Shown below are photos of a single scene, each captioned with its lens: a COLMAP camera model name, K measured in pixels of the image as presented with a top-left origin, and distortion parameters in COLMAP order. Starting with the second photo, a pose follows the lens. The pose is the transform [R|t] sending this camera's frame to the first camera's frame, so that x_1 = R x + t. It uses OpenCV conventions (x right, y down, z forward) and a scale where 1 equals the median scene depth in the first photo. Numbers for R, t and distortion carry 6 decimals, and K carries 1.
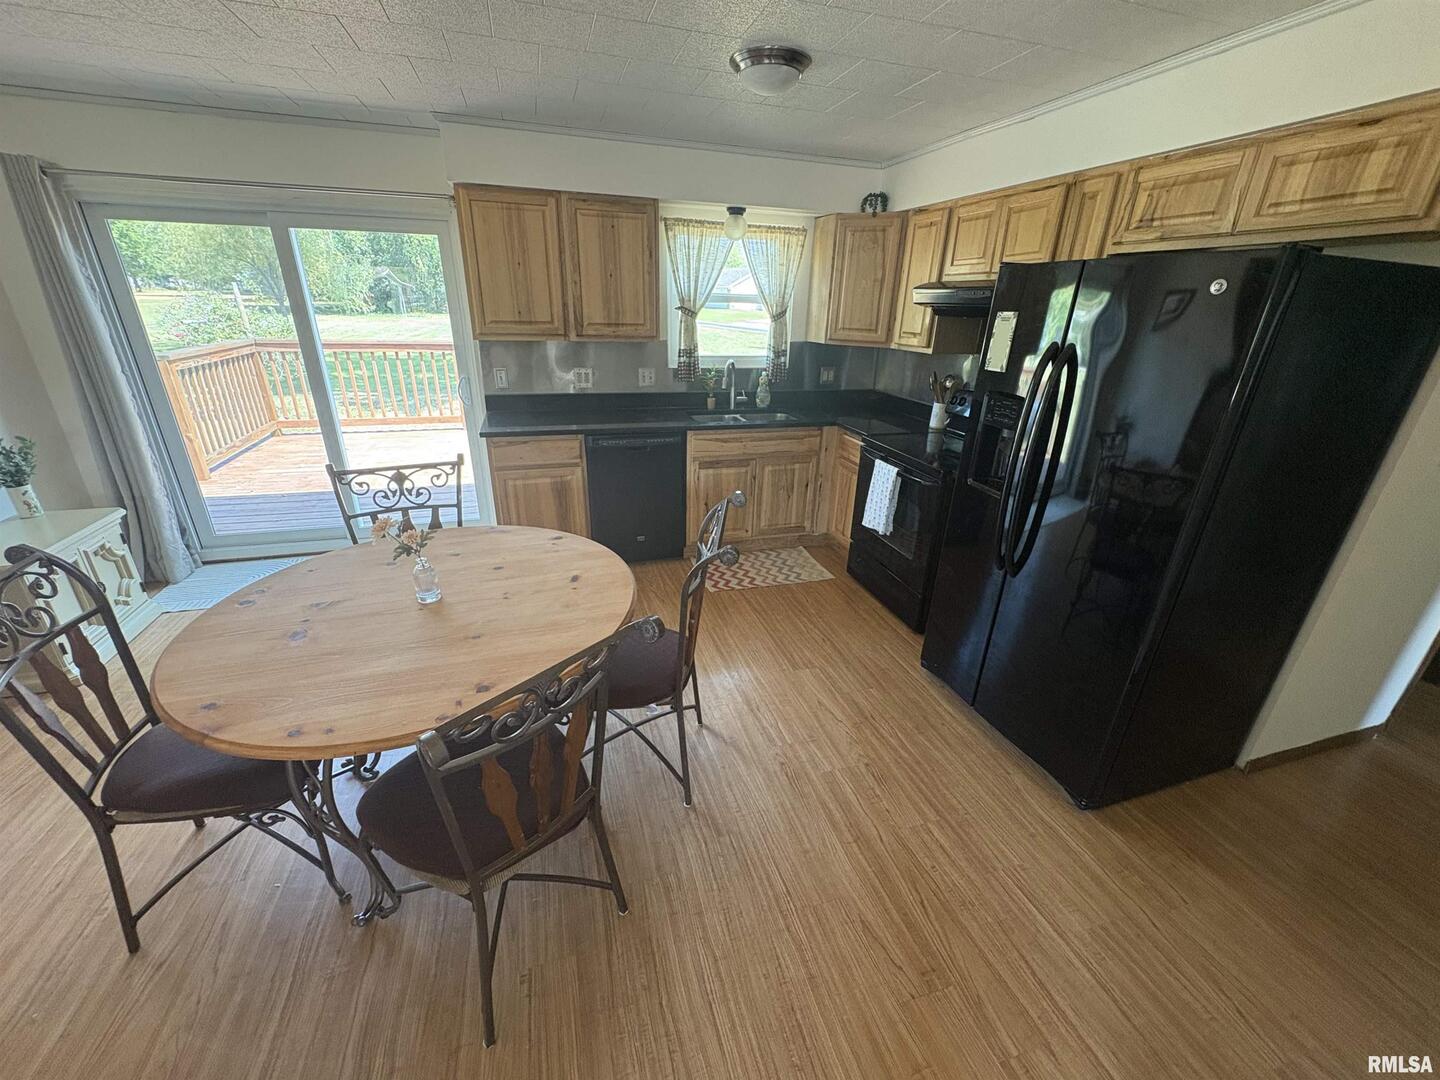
lens RADIAL K [[574.1, 0, 719.3], [0, 574.1, 539.3], [0, 0, 1]] dist [0.000114, 0.000268]
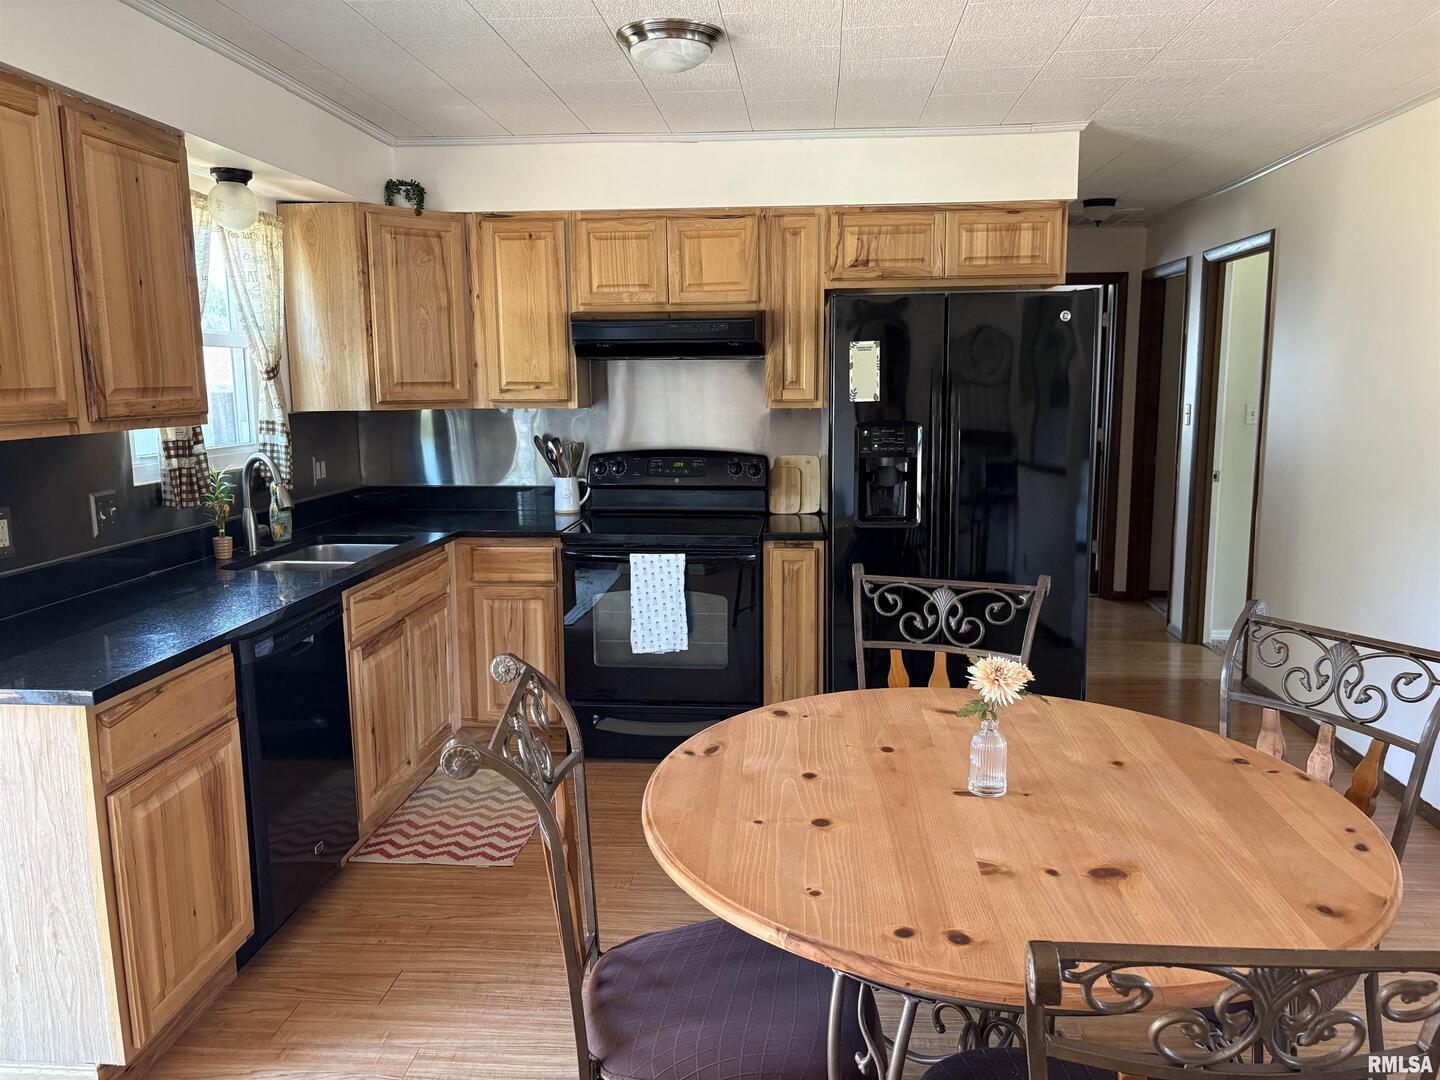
lens RADIAL K [[1089.0, 0, 719.2], [0, 1089.0, 546.4], [0, 0, 1]] dist [0.058086, -0.066786]
pose [[0.372861, -0.176203, 0.911003, -0.795485], [0.372601, 0.927601, 0.026913, -0.131866], [-0.849790, 0.329406, 0.411520, 0.343445]]
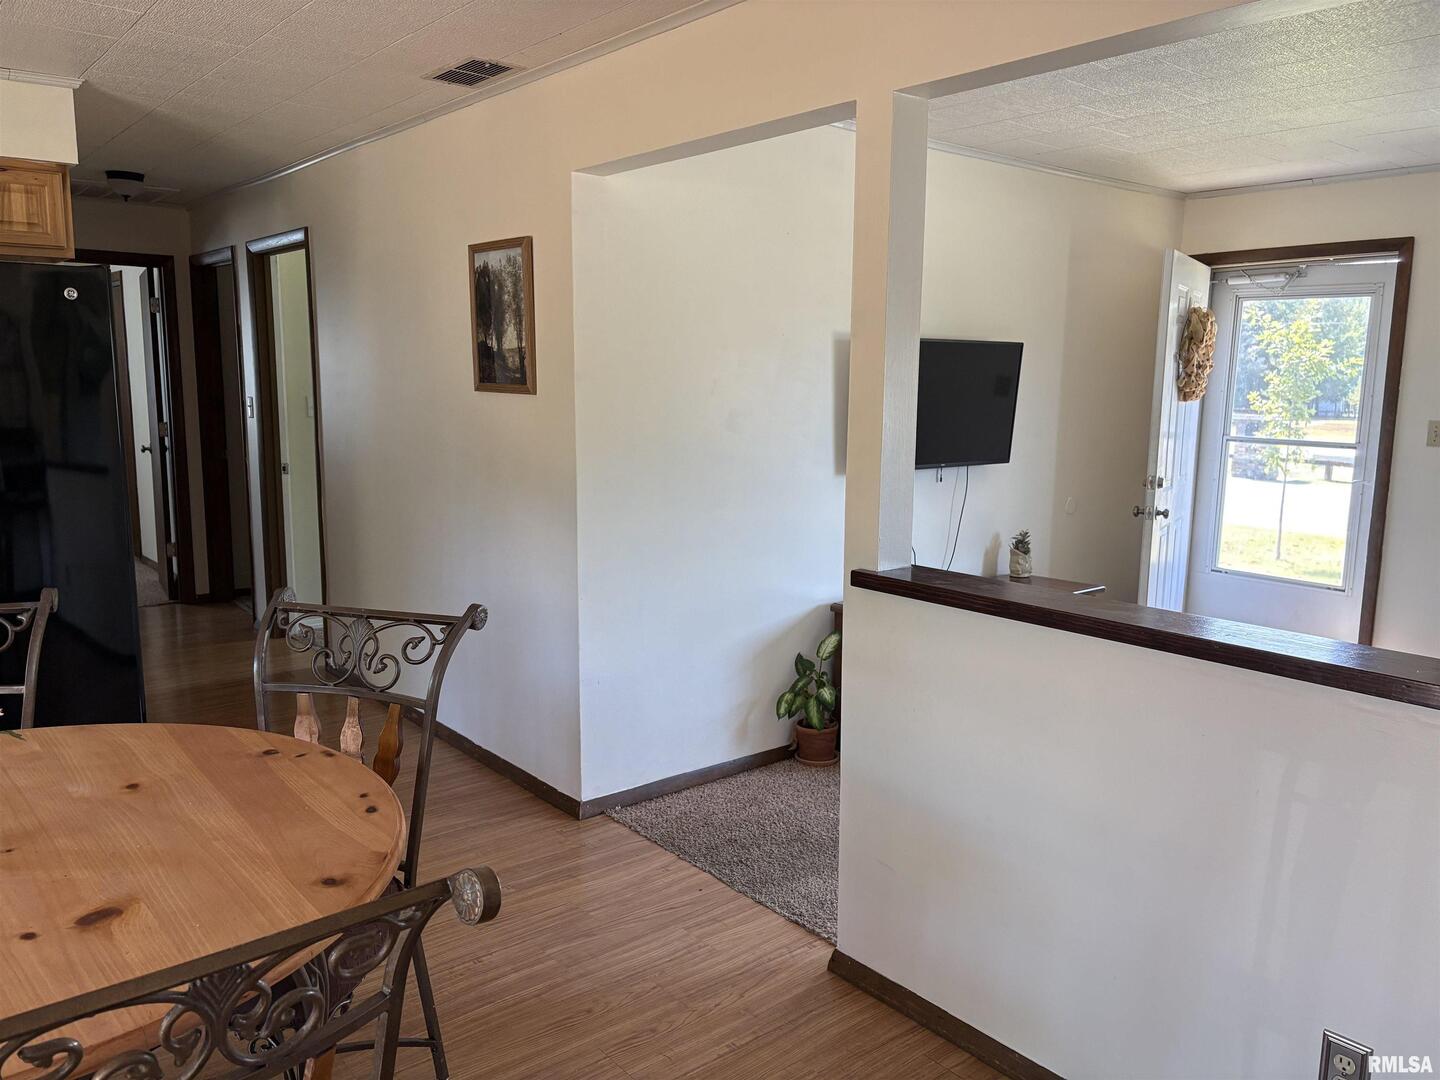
lens RADIAL K [[1089.0, 0, 735.4], [0, 1089.0, 543.1], [0, 0, 1]] dist [0.058086, -0.066786]
pose [[-0.391071, -0.176189, 0.903339, -0.777031], [0.328484, 0.890144, 0.315821, -0.106055], [-0.859746, 0.420240, -0.290234, 0.295655]]
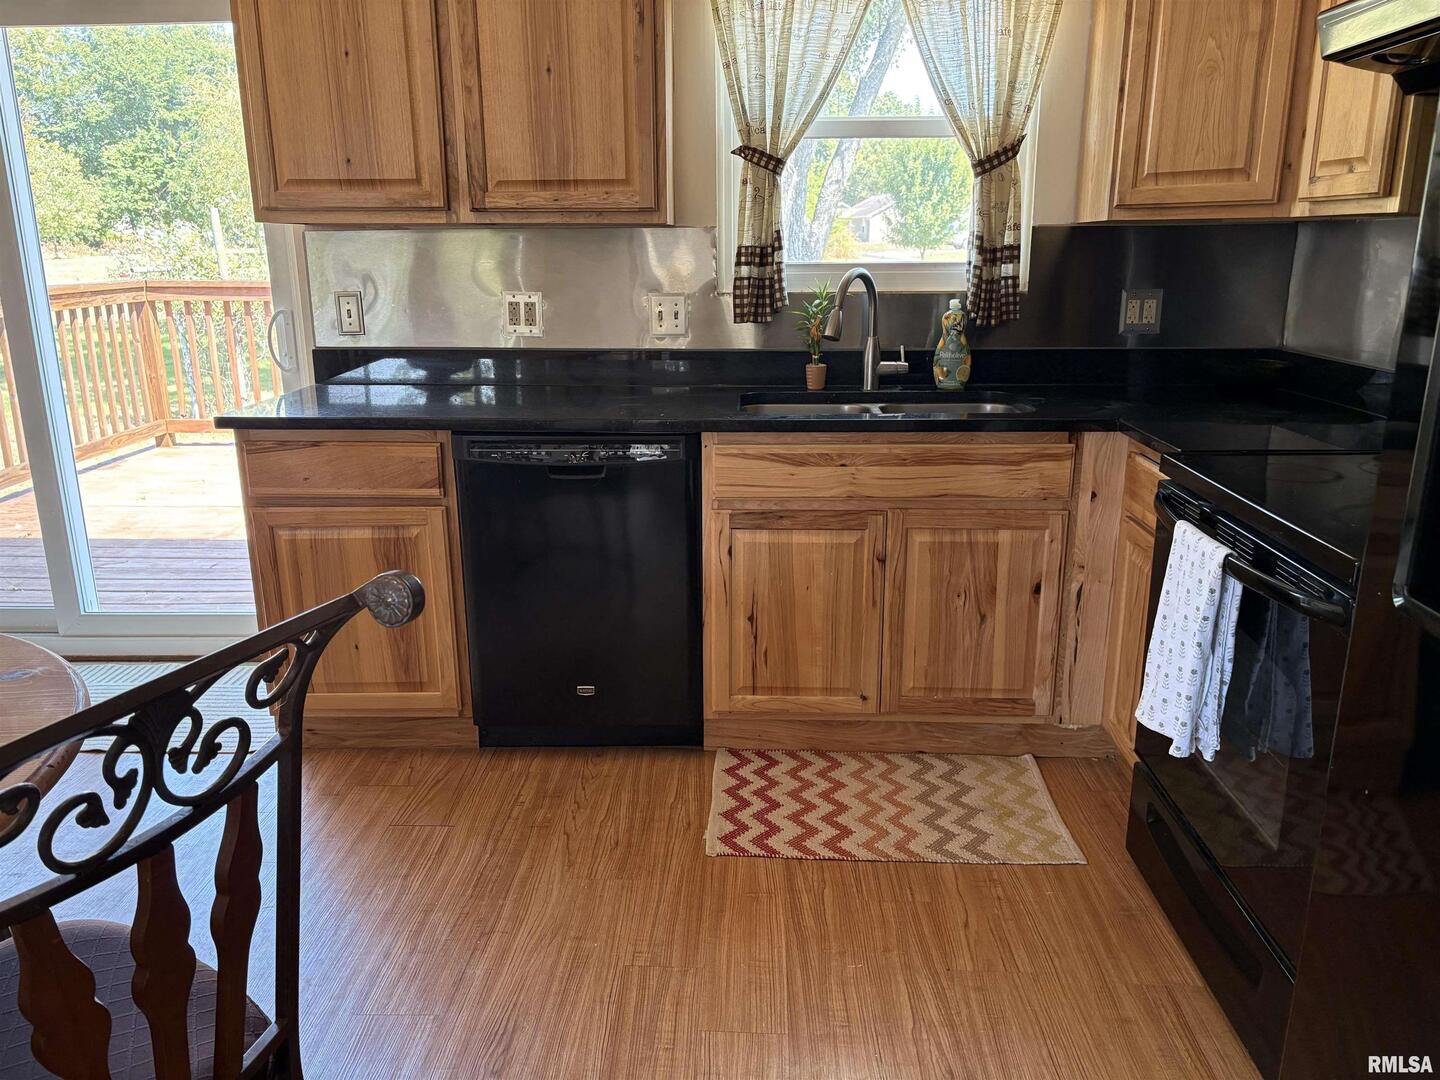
lens RADIAL K [[1089.0, 0, 722.1], [0, 1089.0, 534.0], [0, 0, 1]] dist [0.058086, -0.066786]
pose [[0.945812, 0.052662, -0.320417, 0.210101], [-0.095180, 0.988381, -0.118509, -0.030865], [0.310453, 0.142585, 0.939834, 0.308497]]
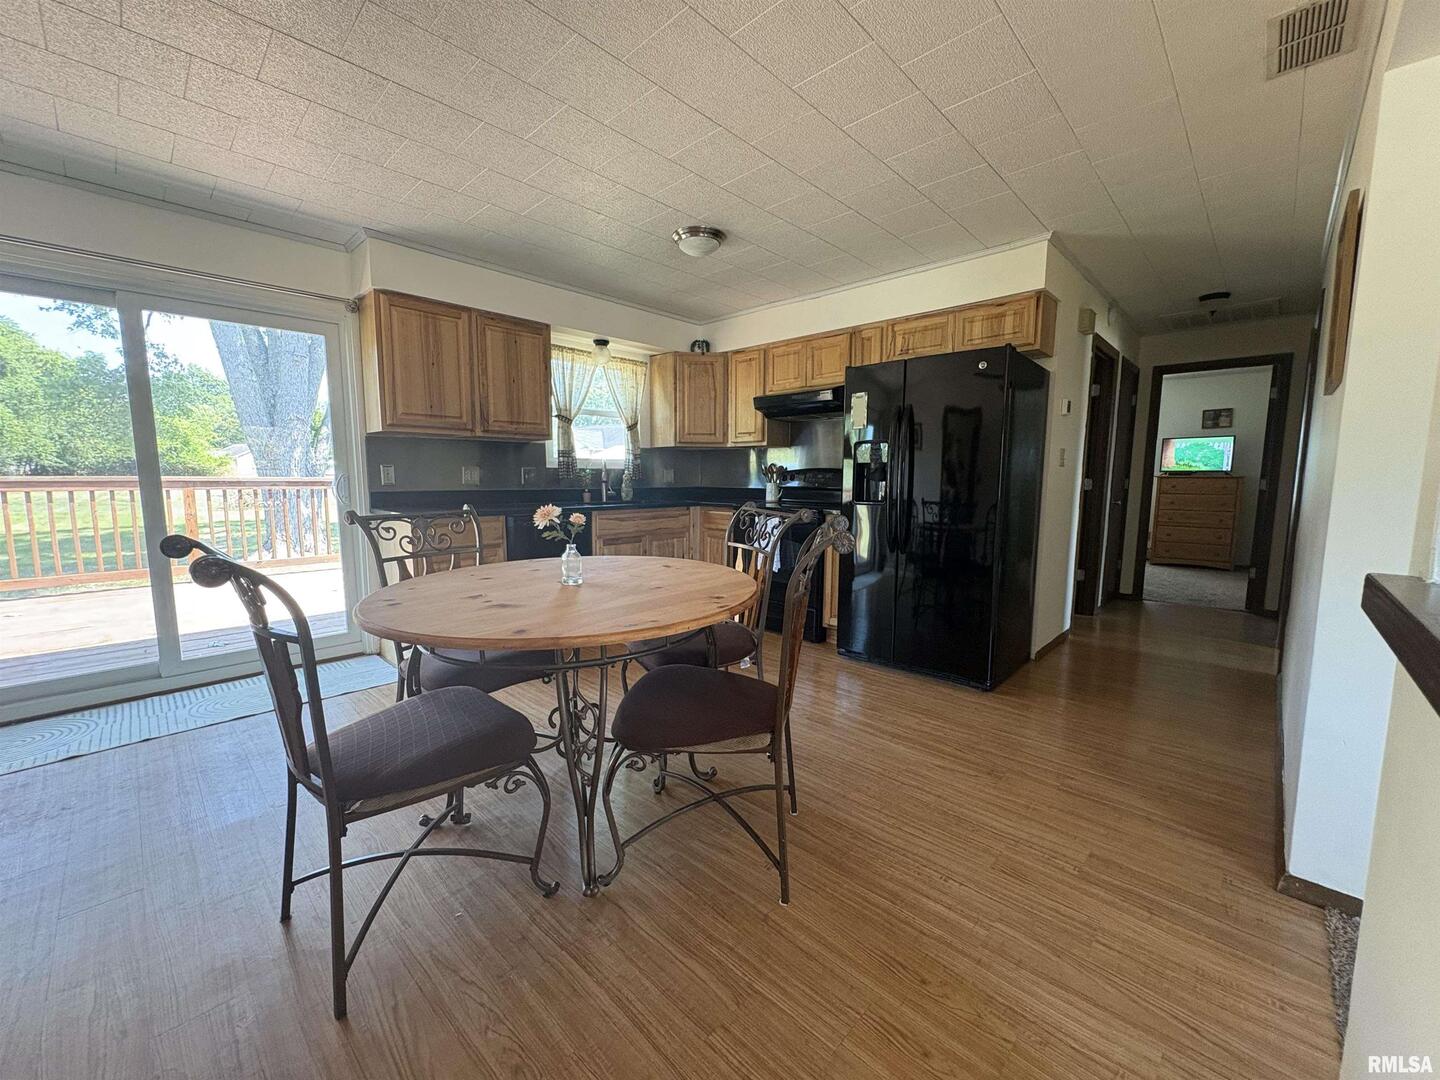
lens RADIAL K [[574.1, 0, 718.5], [0, 574.1, 540.4], [0, 0, 1]] dist [0.000114, 0.000268]
pose [[0.873526, -0.078356, 0.480430, -0.392397], [0.204308, 0.954835, -0.215749, 0.160150], [-0.441826, 0.286618, 0.850082, -0.045375]]
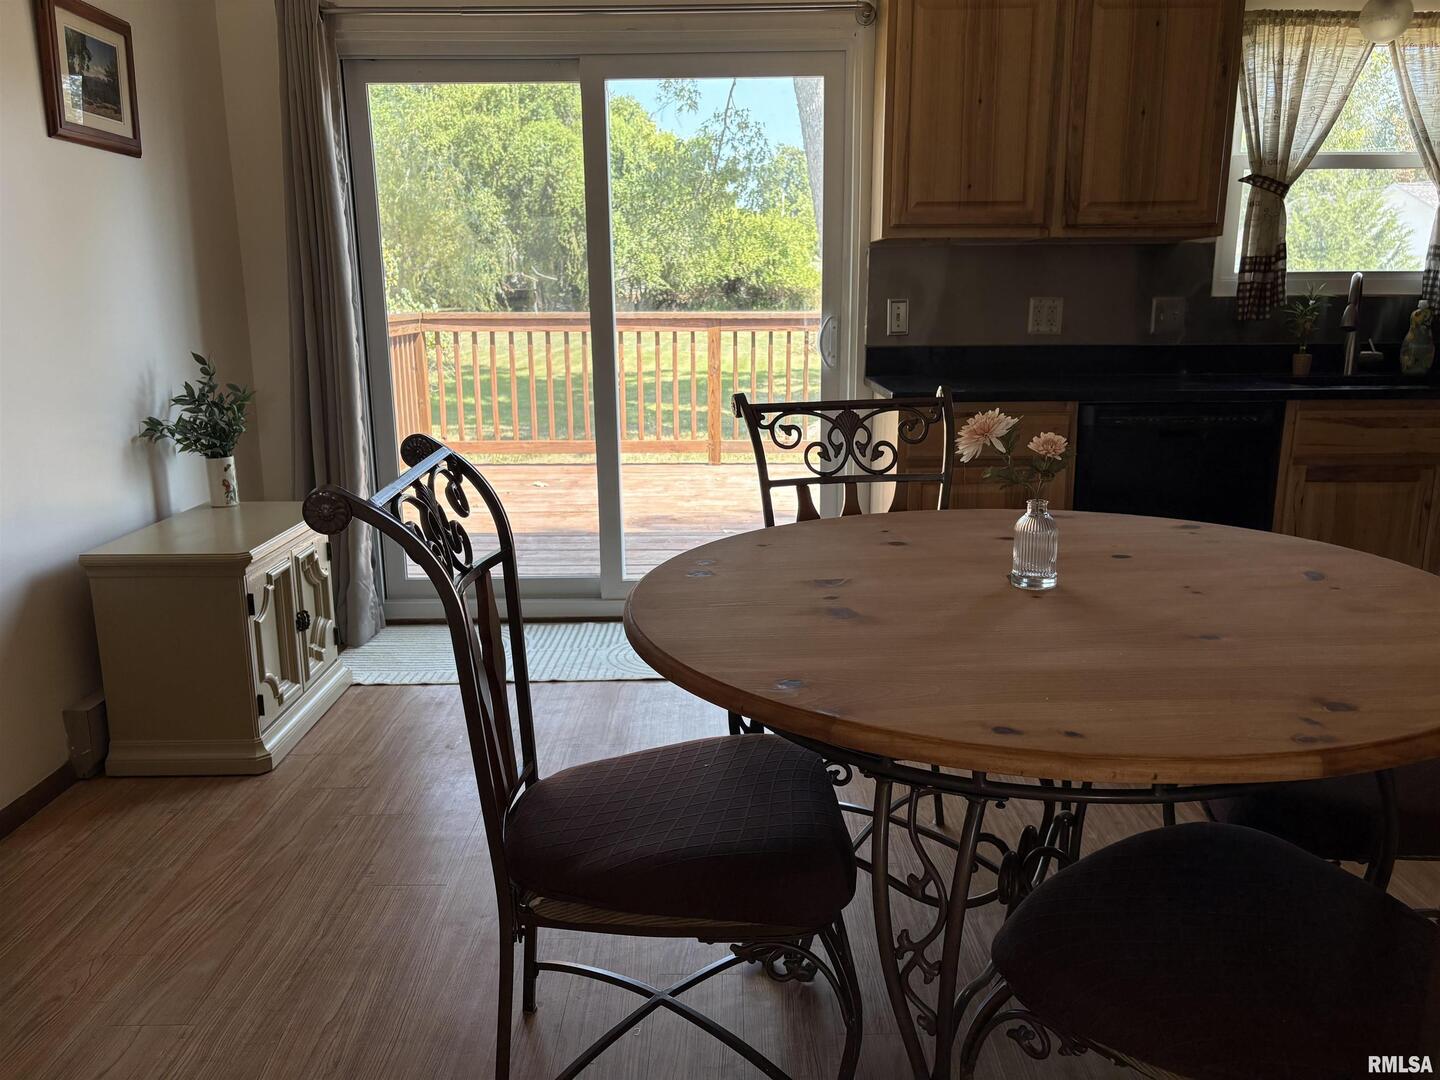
lens RADIAL K [[1089.0, 0, 727.2], [0, 1089.0, 536.2], [0, 0, 1]] dist [0.058086, -0.066786]
pose [[0.956442, 0.030122, -0.290365, -0.242012], [-0.081249, 0.982829, -0.165671, 0.120706], [0.280389, 0.182046, 0.942466, 0.005655]]
